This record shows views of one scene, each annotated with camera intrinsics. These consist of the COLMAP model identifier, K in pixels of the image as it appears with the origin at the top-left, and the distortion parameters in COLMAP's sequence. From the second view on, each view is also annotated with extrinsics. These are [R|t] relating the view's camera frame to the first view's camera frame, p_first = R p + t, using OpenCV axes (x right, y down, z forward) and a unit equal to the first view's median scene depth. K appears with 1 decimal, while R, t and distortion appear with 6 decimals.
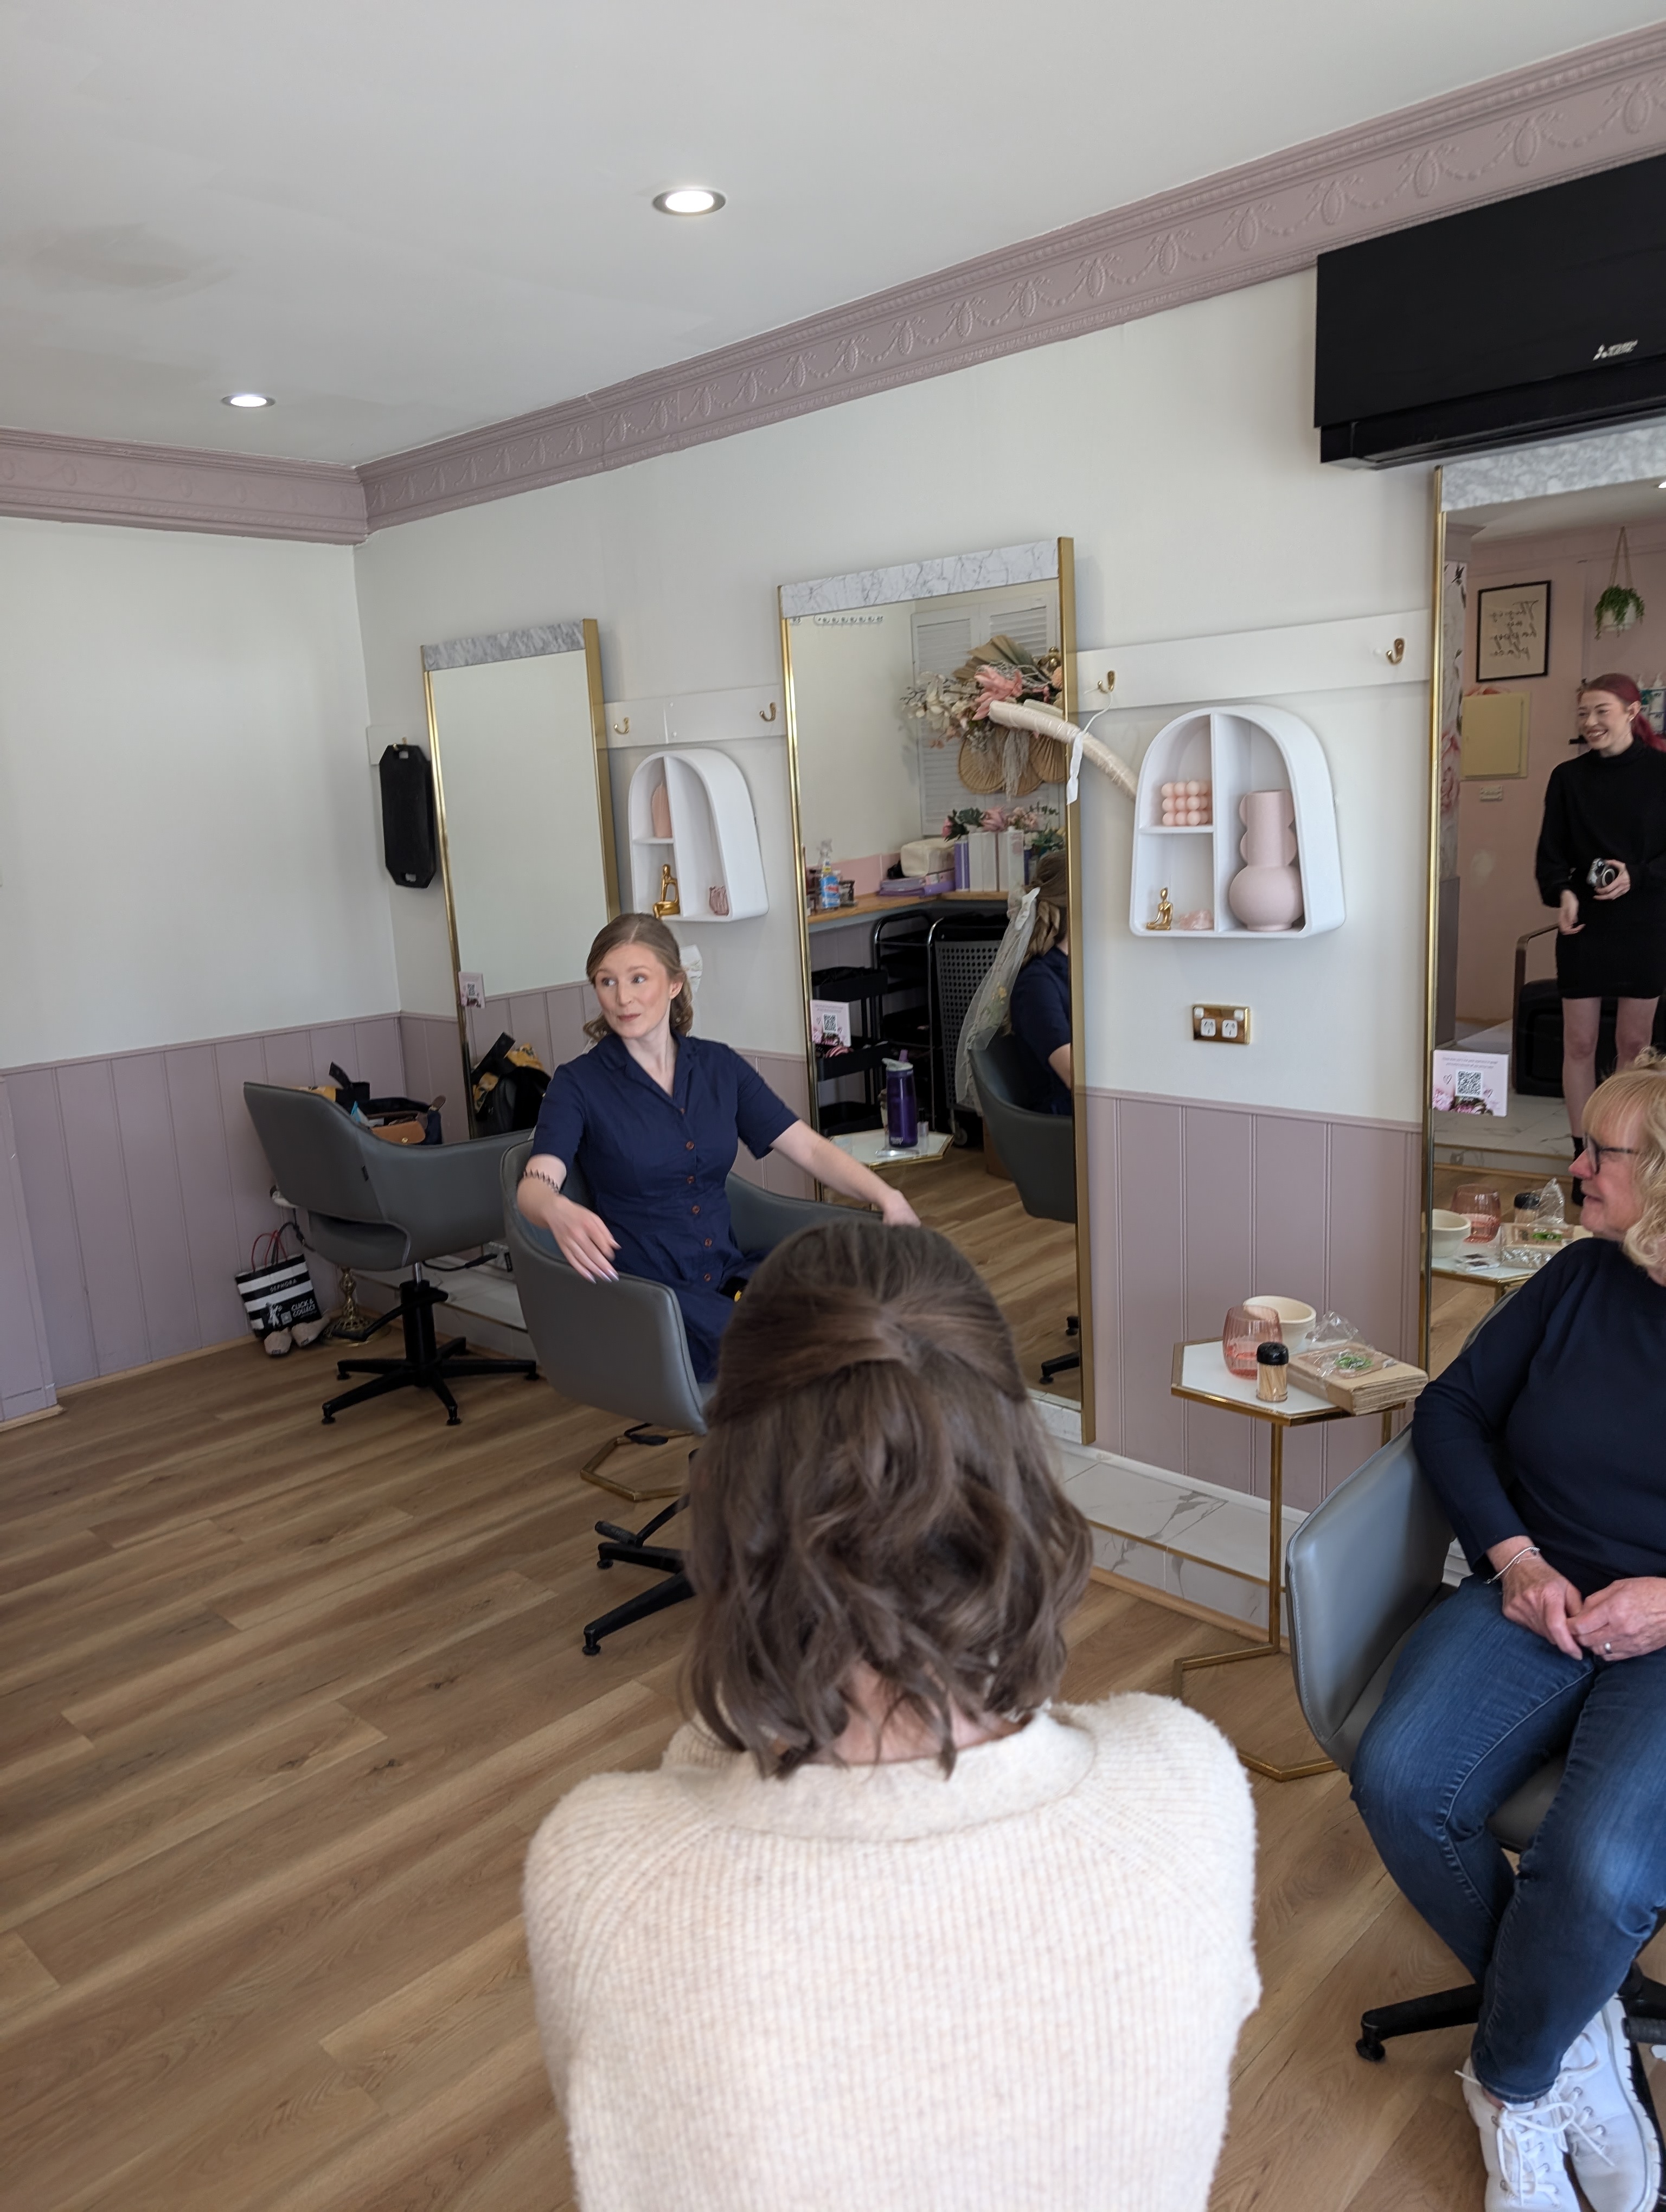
lens RADIAL K [[1565.0, 0, 833.0], [0, 1565.0, 1106.0], [0, 0, 1]] dist [-0.001387, -0.011910]
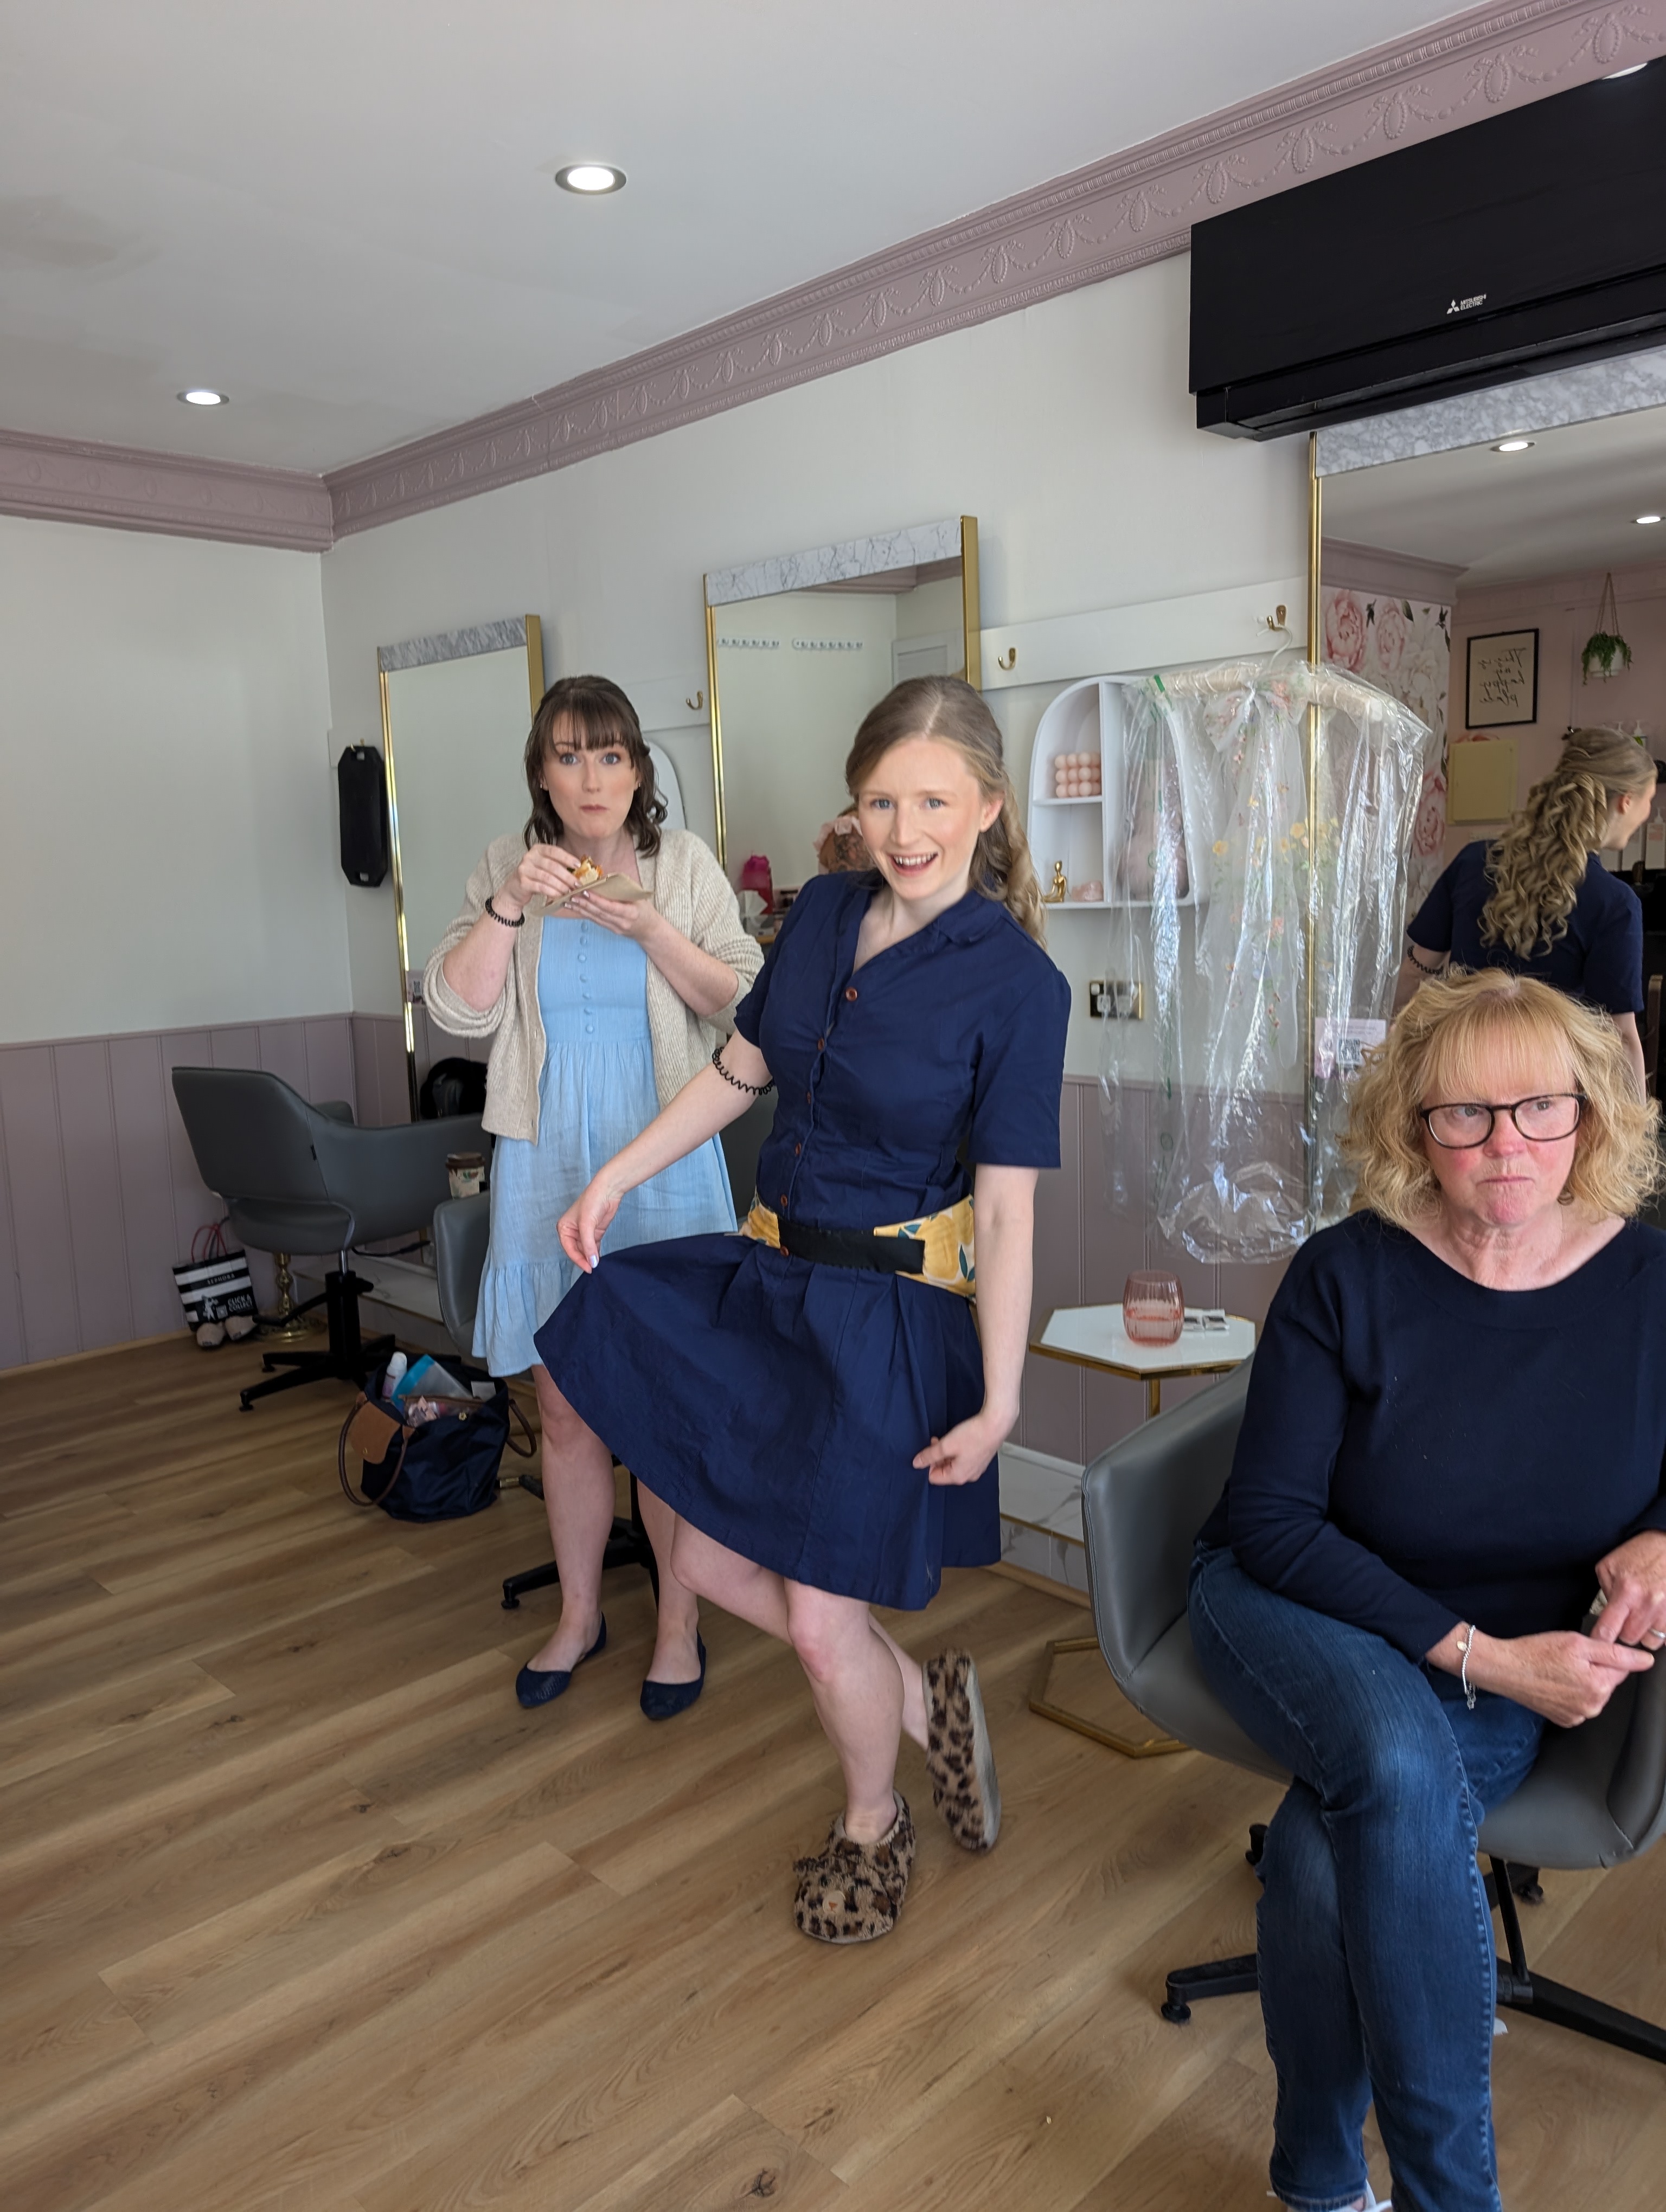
lens RADIAL K [[1568.7, 0, 837.9], [0, 1568.7, 1097.6], [0, 0, 1]] dist [-0.007314, -0.010911]
pose [[0.999603, 0.020774, -0.019058, 0.089956], [-0.021678, 0.998586, -0.048540, 0.060336], [0.018022, 0.048934, 0.998639, 0.008361]]
